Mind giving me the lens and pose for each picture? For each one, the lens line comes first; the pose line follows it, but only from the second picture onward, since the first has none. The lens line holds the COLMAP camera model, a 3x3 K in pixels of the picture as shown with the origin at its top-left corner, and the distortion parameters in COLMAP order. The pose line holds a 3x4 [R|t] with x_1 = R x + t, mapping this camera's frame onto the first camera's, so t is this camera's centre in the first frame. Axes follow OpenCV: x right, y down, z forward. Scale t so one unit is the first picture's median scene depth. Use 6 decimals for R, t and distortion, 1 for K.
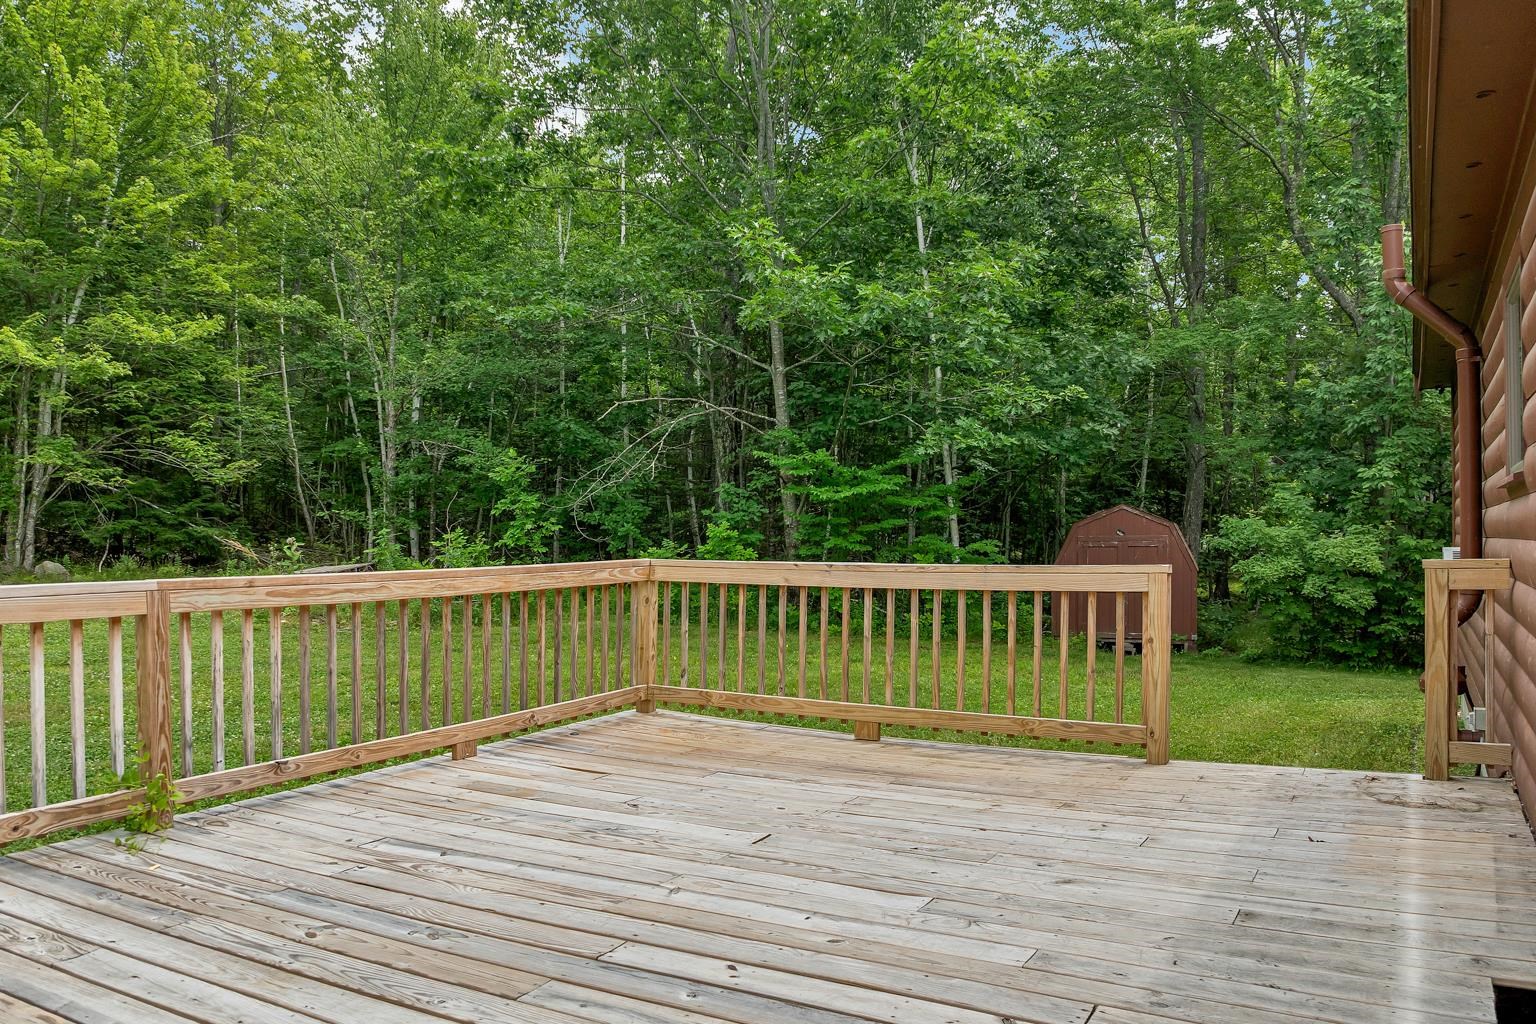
lens RADIAL K [[1138.4, 0, 735.8], [0, 1138.4, 517.3], [0, 0, 1]] dist [-0.008983, 0.011626]
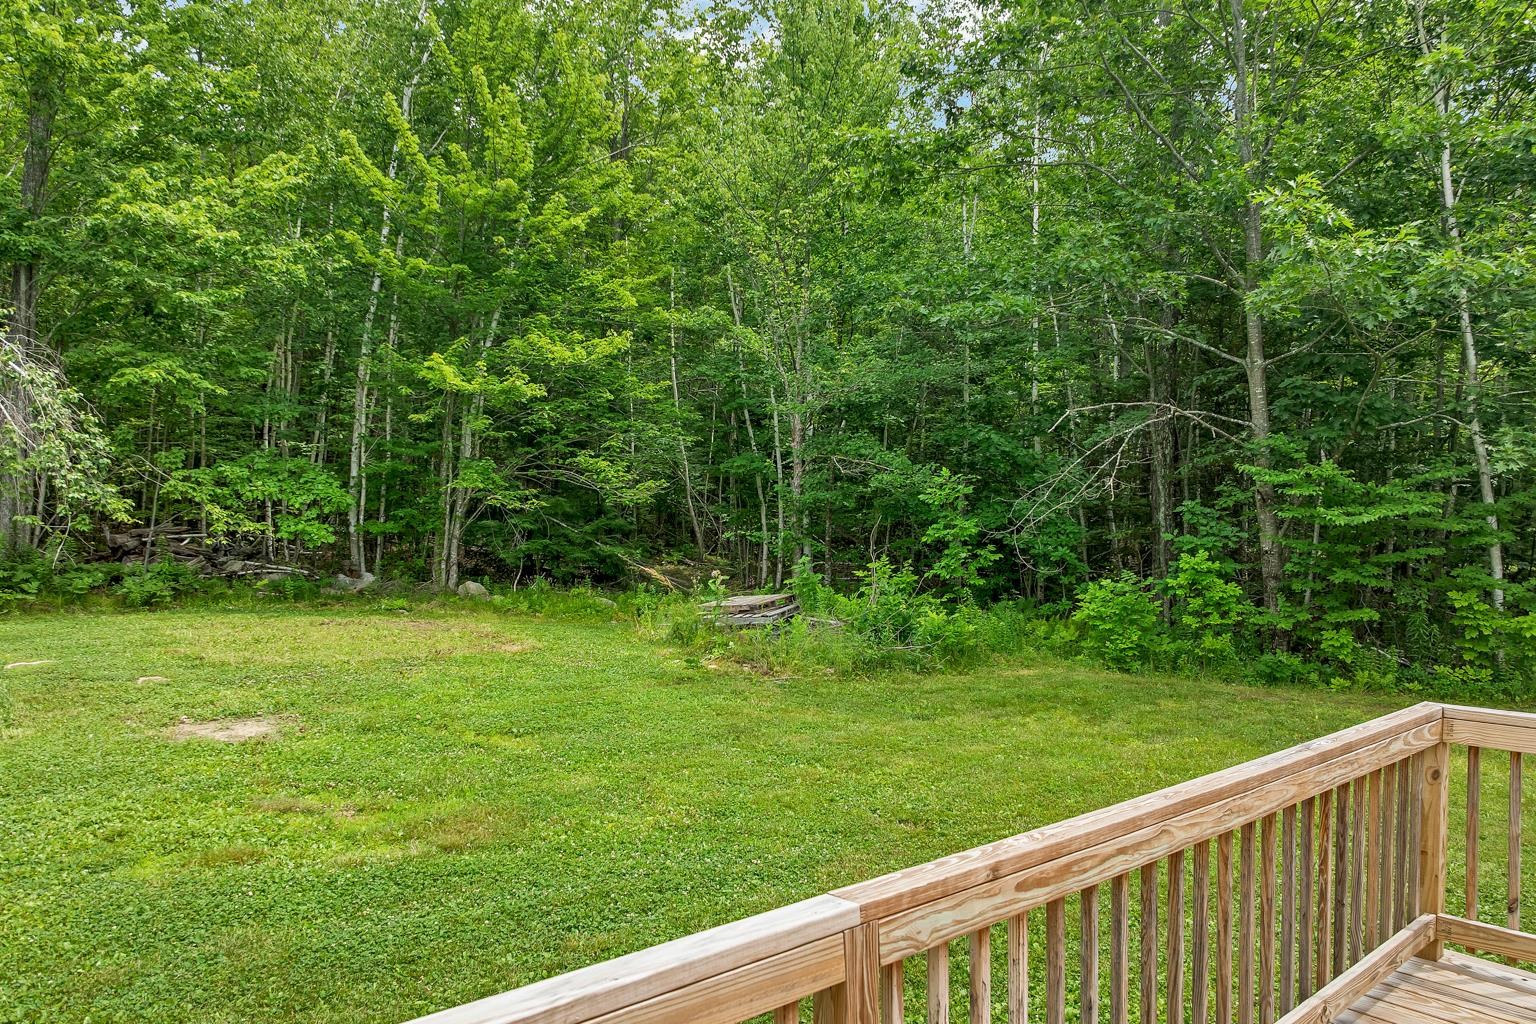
lens RADIAL K [[1138.4, 0, 770.6], [0, 1138.4, 521.6], [0, 0, 1]] dist [-0.008983, 0.011626]
pose [[0.963108, -0.003691, -0.269089, -0.077200], [0.005354, 0.999971, 0.005447, -0.020192], [0.269061, -0.006687, 0.963100, 0.098709]]
